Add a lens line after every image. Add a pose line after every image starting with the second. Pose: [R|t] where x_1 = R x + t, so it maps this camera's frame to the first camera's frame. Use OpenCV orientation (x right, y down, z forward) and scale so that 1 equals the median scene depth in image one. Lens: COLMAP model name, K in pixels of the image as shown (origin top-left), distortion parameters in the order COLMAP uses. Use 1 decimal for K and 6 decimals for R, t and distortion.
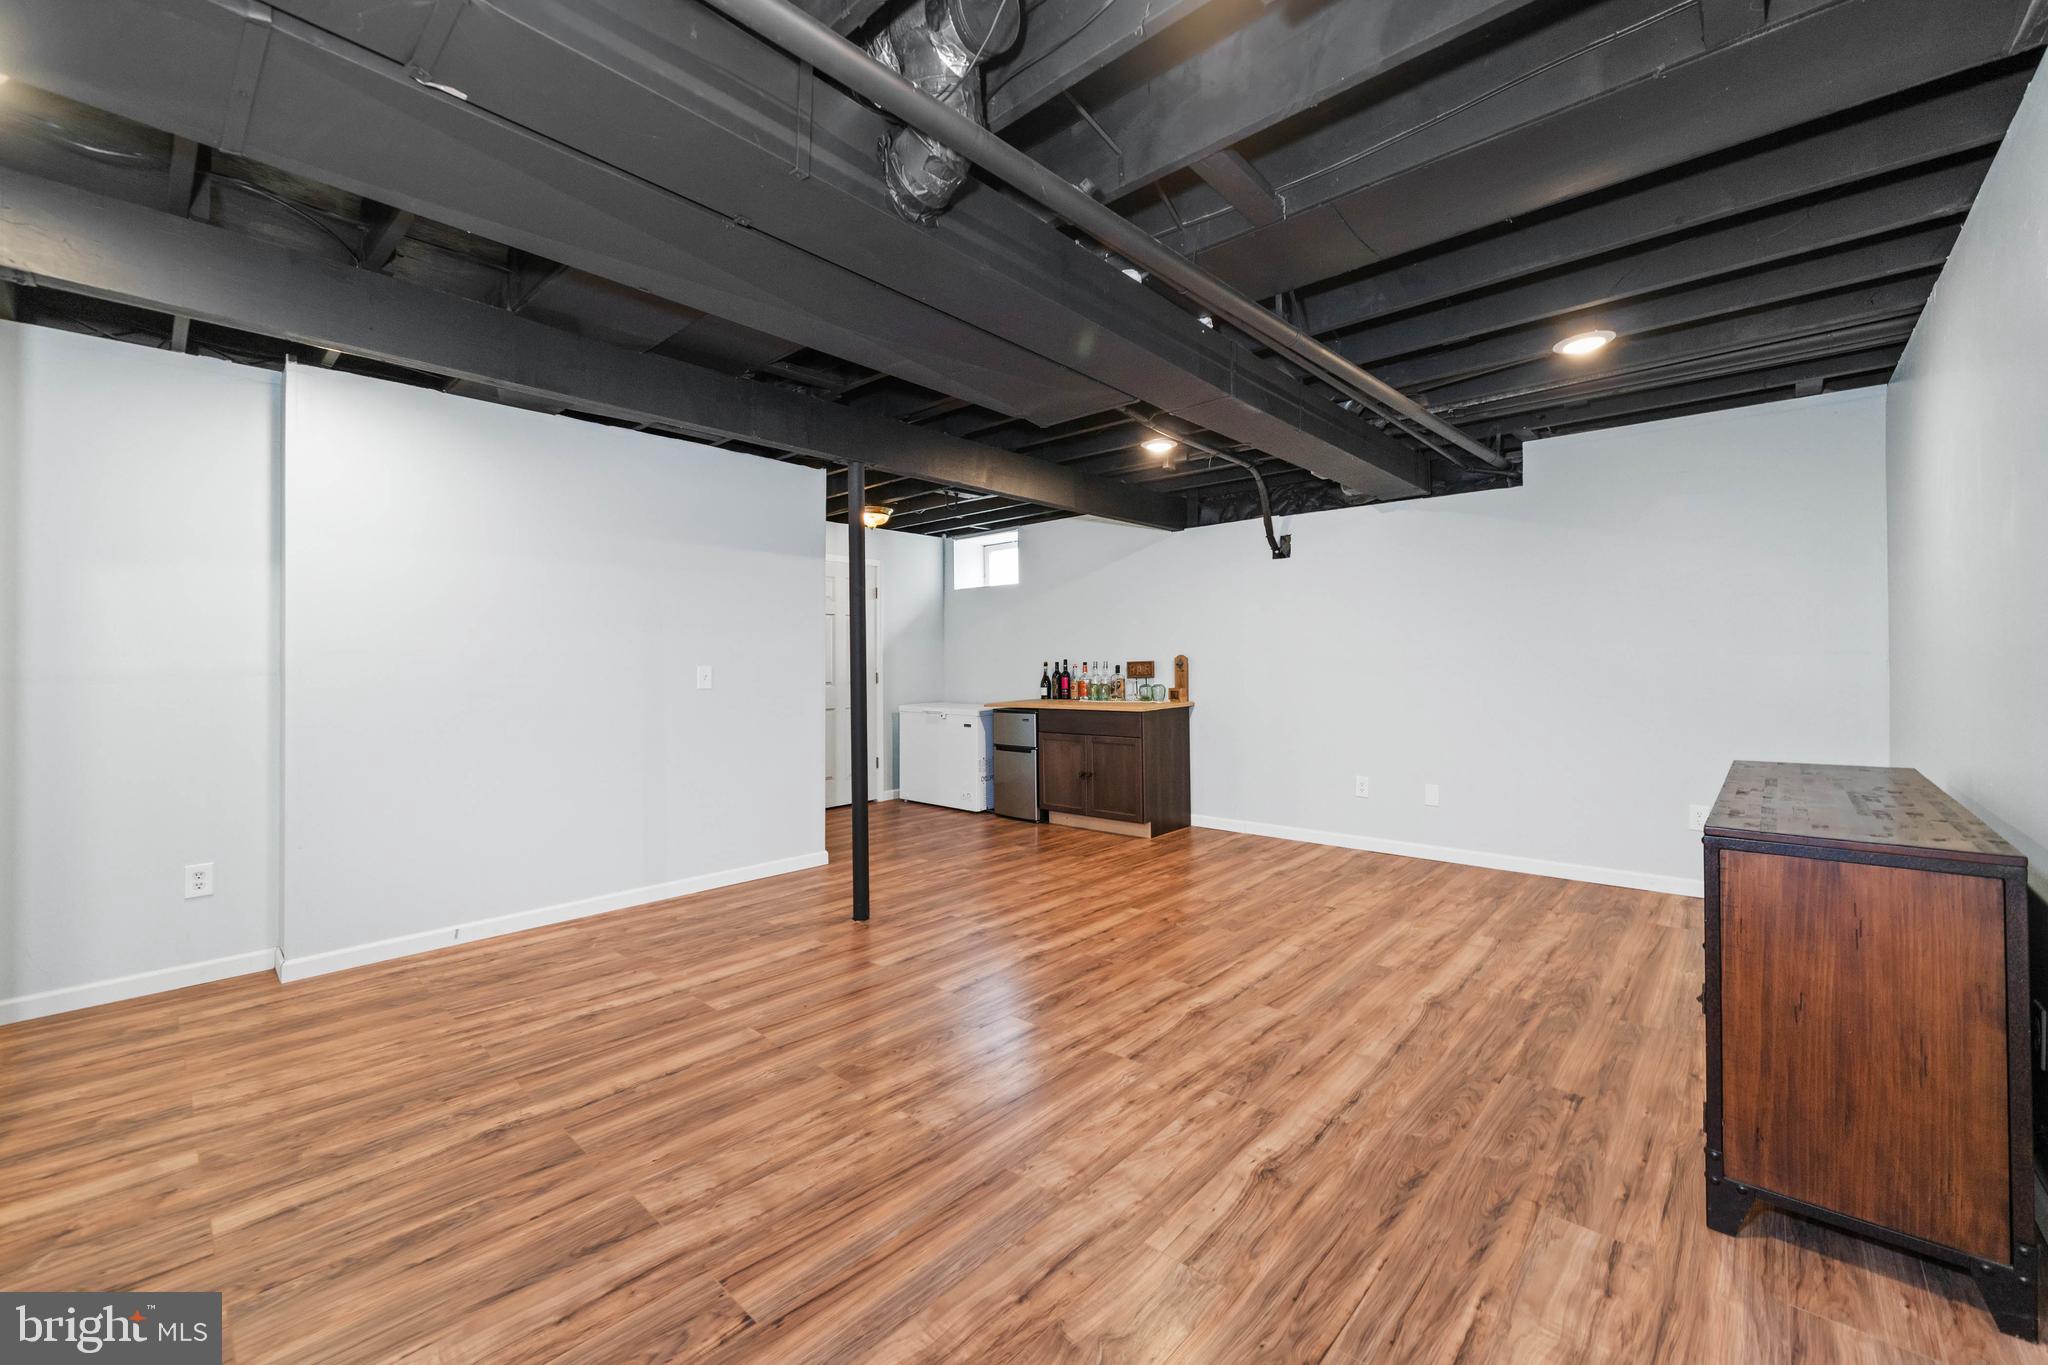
lens RADIAL K [[812.0, 0, 1010.5], [0, 812.0, 662.5], [0, 0, 1]] dist [-0.003895, -0.000043]
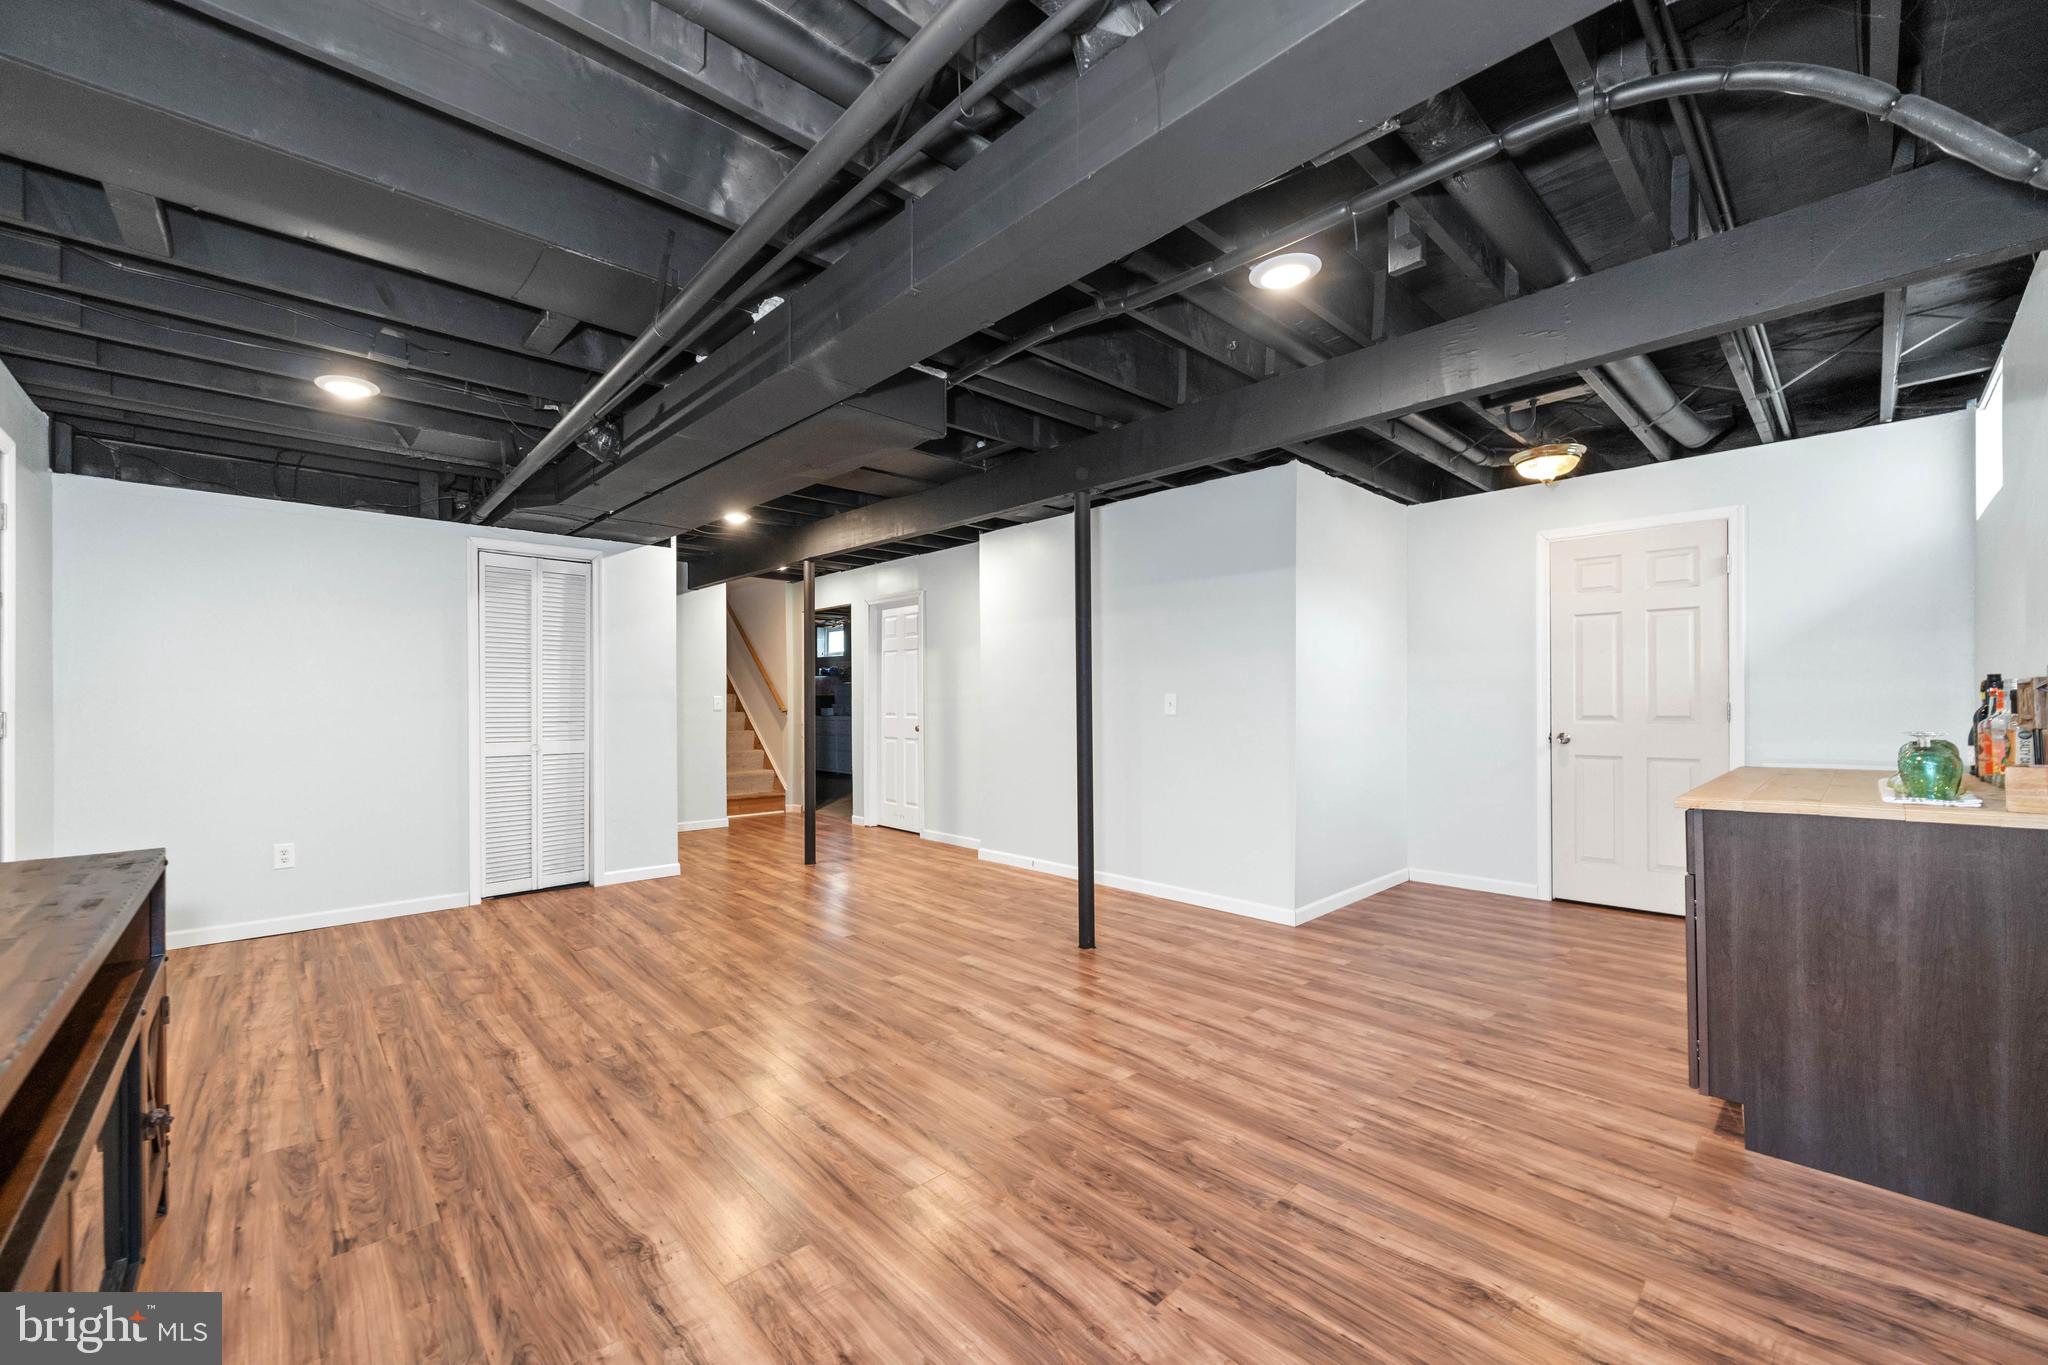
lens RADIAL K [[812.0, 0, 1011.5], [0, 812.0, 697.9], [0, 0, 1]] dist [-0.003895, -0.000043]
pose [[-0.073748, 0.008370, -0.997242, 1.394448], [0.010123, 0.999920, 0.007644, -0.002316], [0.997226, -0.009531, -0.073827, 1.667207]]
